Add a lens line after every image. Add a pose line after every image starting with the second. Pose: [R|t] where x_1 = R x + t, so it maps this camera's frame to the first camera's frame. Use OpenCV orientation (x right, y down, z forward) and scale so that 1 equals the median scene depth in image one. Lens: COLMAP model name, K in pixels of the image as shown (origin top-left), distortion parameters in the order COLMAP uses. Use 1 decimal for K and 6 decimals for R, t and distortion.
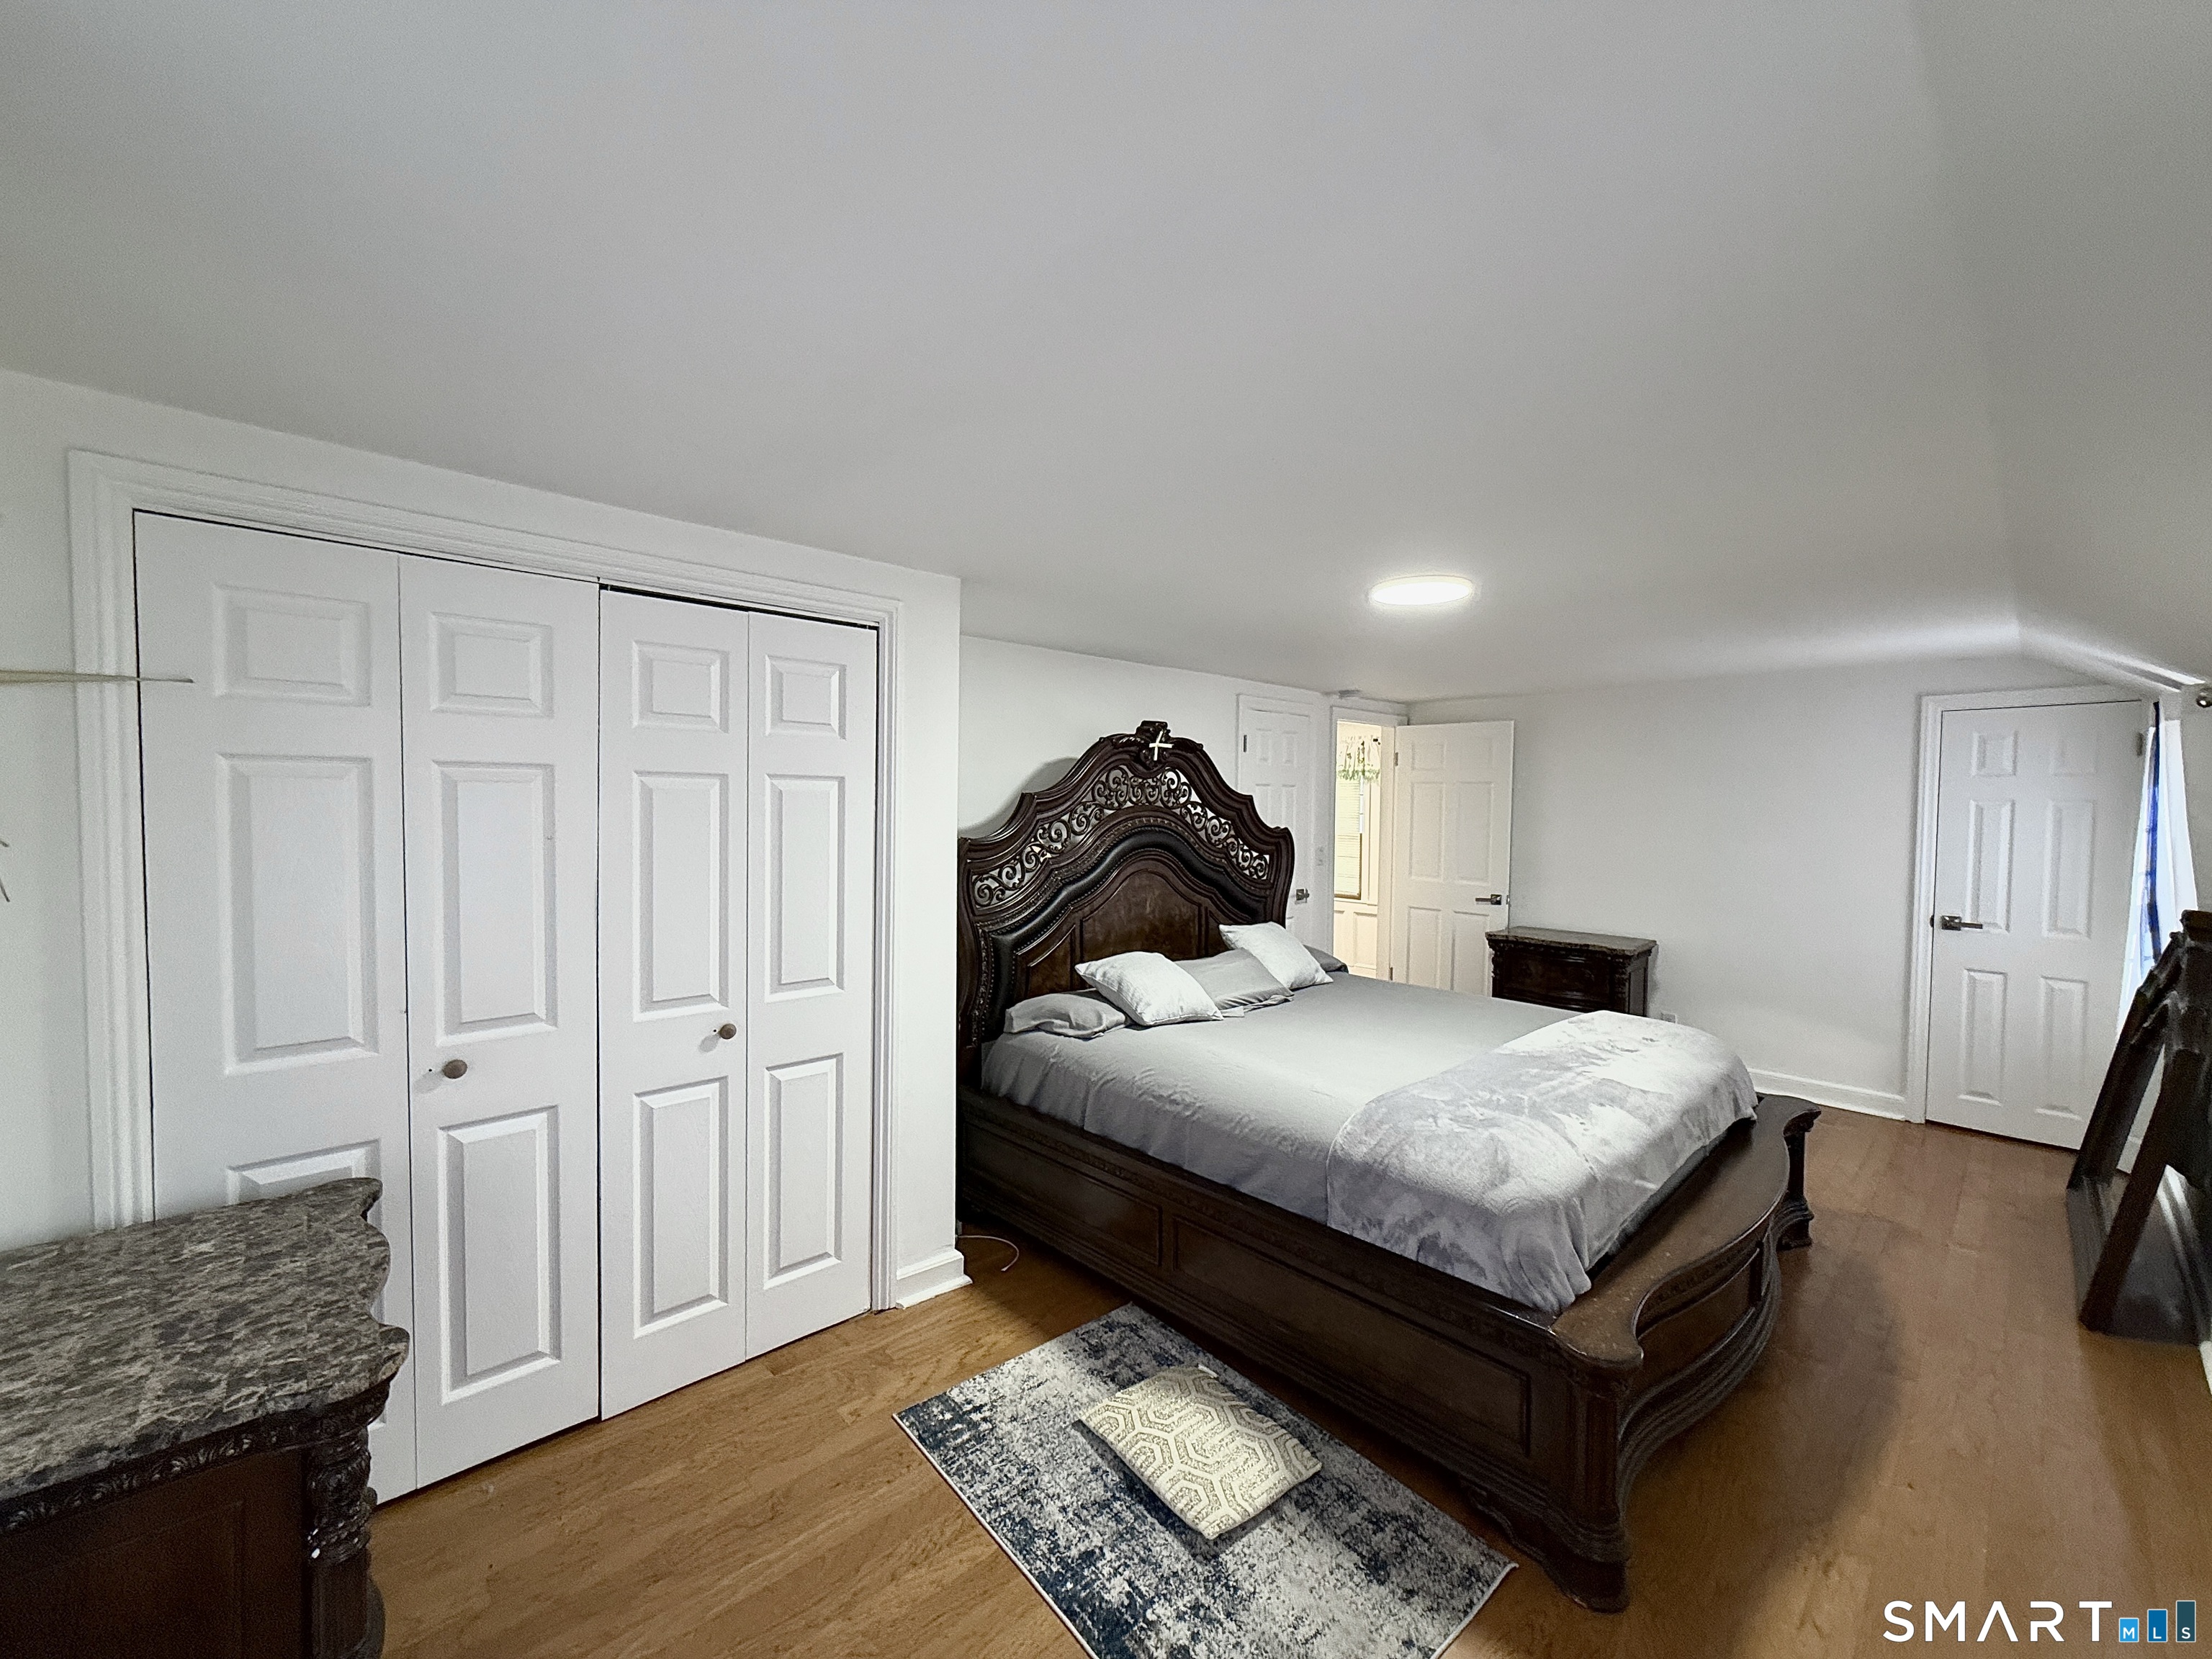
lens RADIAL K [[877.3, 0, 1105.8], [0, 877.3, 835.5], [0, 0, 1]] dist [-0.004699, 0.001363]
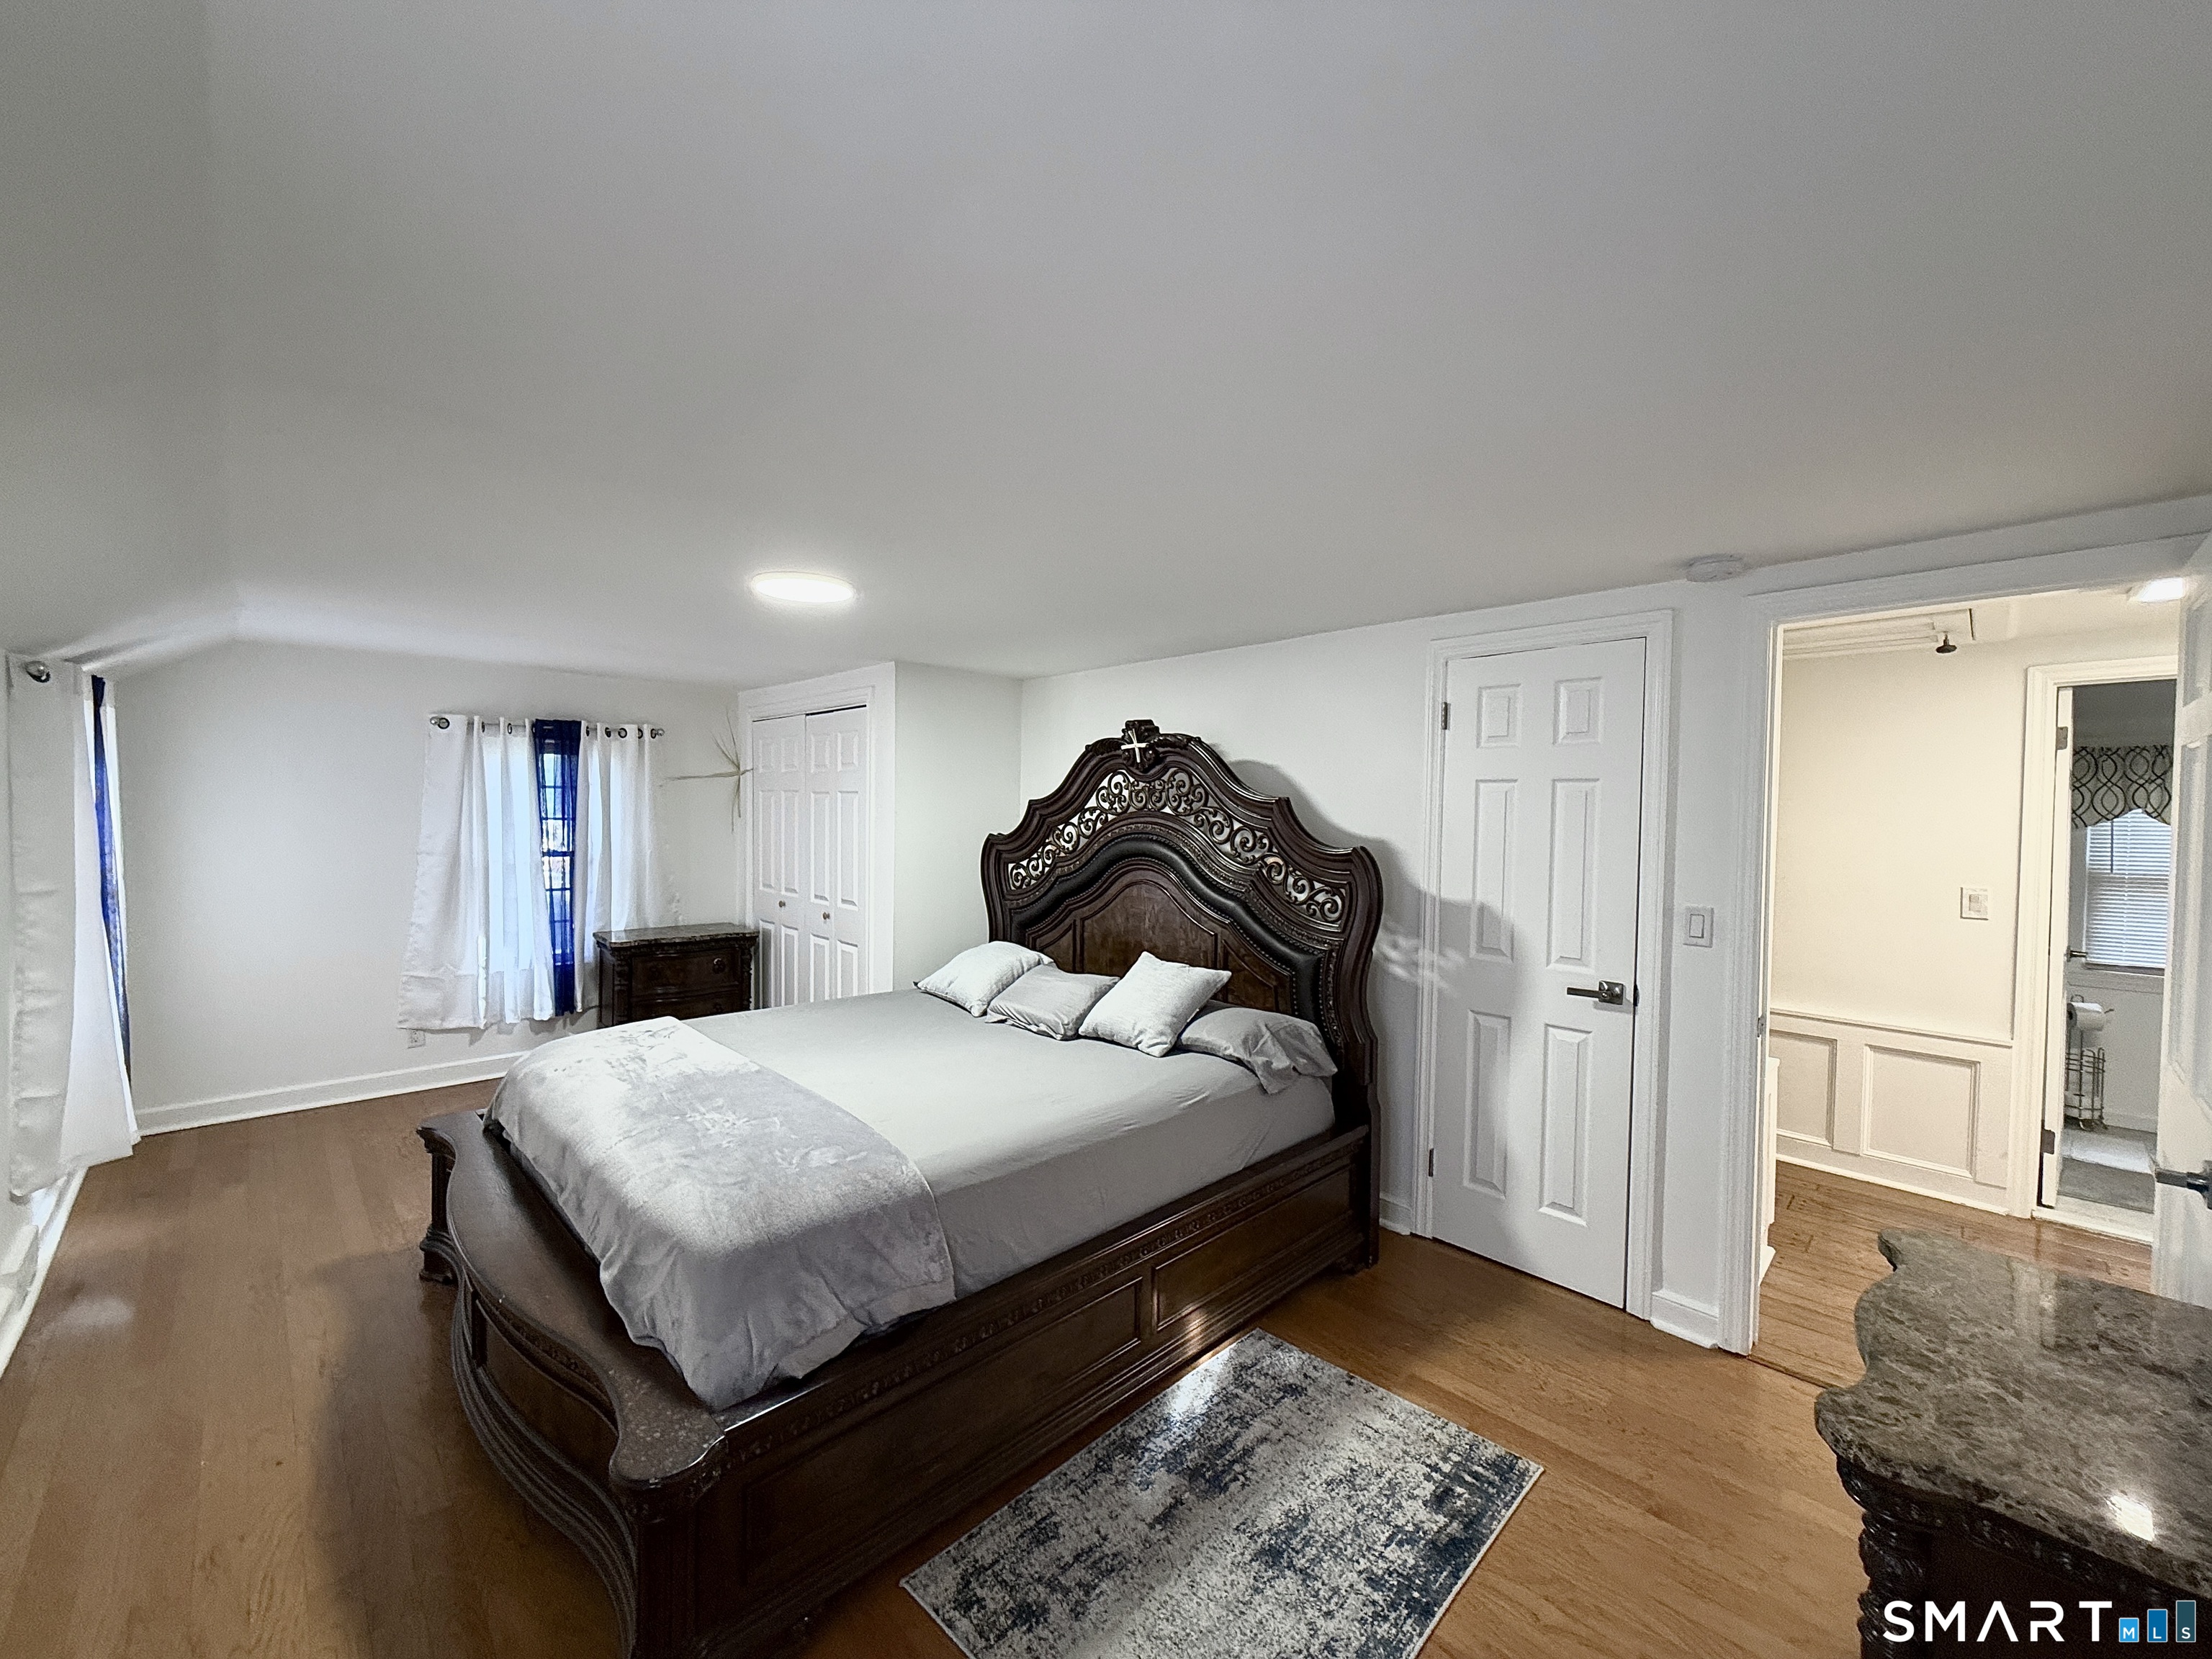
lens RADIAL K [[877.3, 0, 1106.4], [0, 877.3, 826.5], [0, 0, 1]] dist [-0.004699, 0.001363]
pose [[0.024649, 0.029864, -0.999250, 1.007176], [-0.036753, 0.998905, 0.028947, -0.045104], [0.999020, 0.036012, 0.025720, 0.972263]]
